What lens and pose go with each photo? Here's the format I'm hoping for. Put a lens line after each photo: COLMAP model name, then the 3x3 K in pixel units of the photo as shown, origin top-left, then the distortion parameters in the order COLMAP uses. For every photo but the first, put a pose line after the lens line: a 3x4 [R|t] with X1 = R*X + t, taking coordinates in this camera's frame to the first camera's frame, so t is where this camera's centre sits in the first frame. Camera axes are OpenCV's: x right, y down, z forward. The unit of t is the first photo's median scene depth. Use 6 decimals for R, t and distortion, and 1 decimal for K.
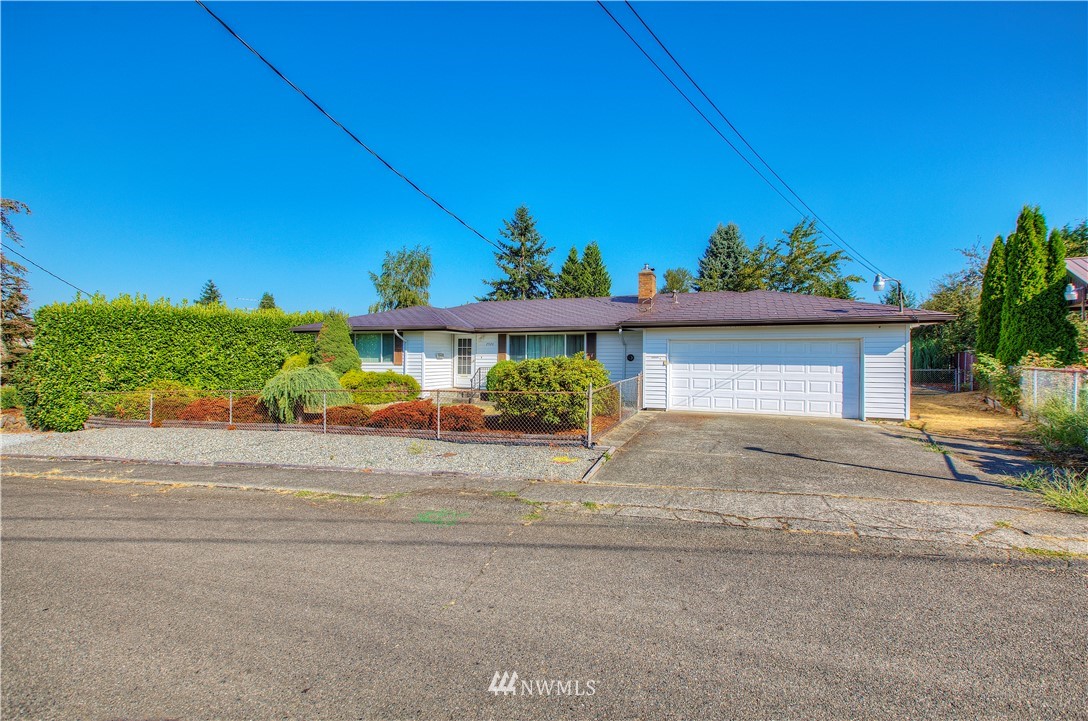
lens RADIAL K [[499.3, 0, 545.0], [0, 499.3, 356.5], [0, 0, 1]] dist [0.026430, -0.005197]
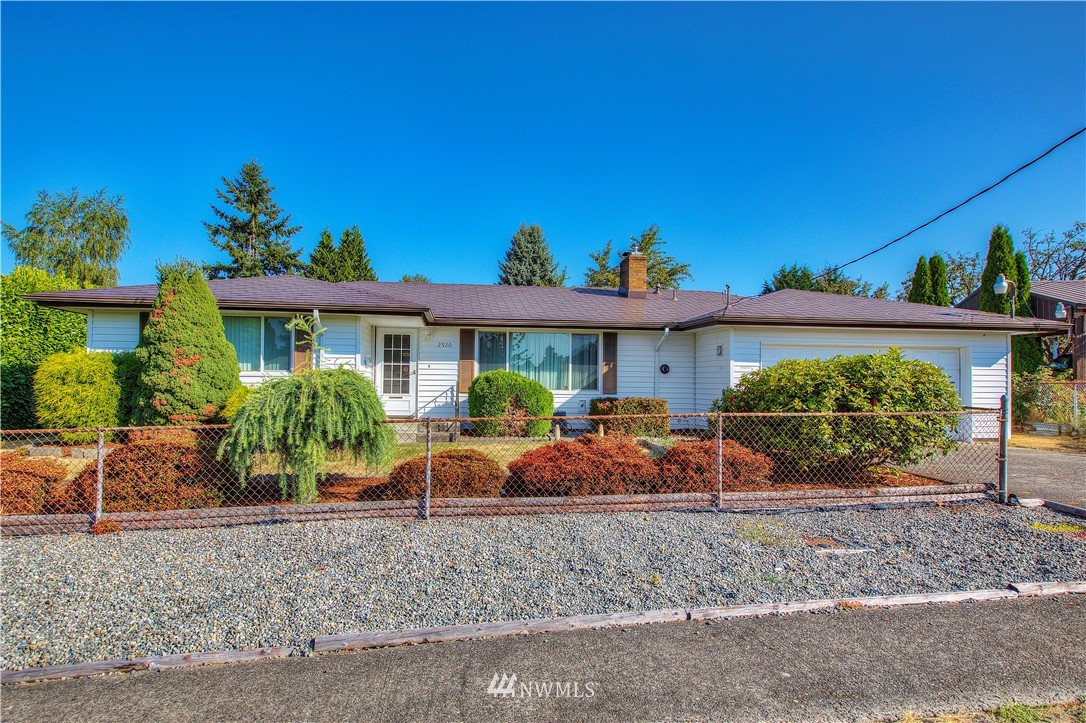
lens RADIAL K [[602.7, 0, 543.1], [0, 602.7, 366.6], [0, 0, 1]] dist [0.018632, 0.002730]
pose [[0.884975, 0.018541, 0.465270, -0.339129], [-0.007719, 0.999654, -0.025154, 0.019218], [-0.465575, 0.018669, 0.884812, 0.278318]]
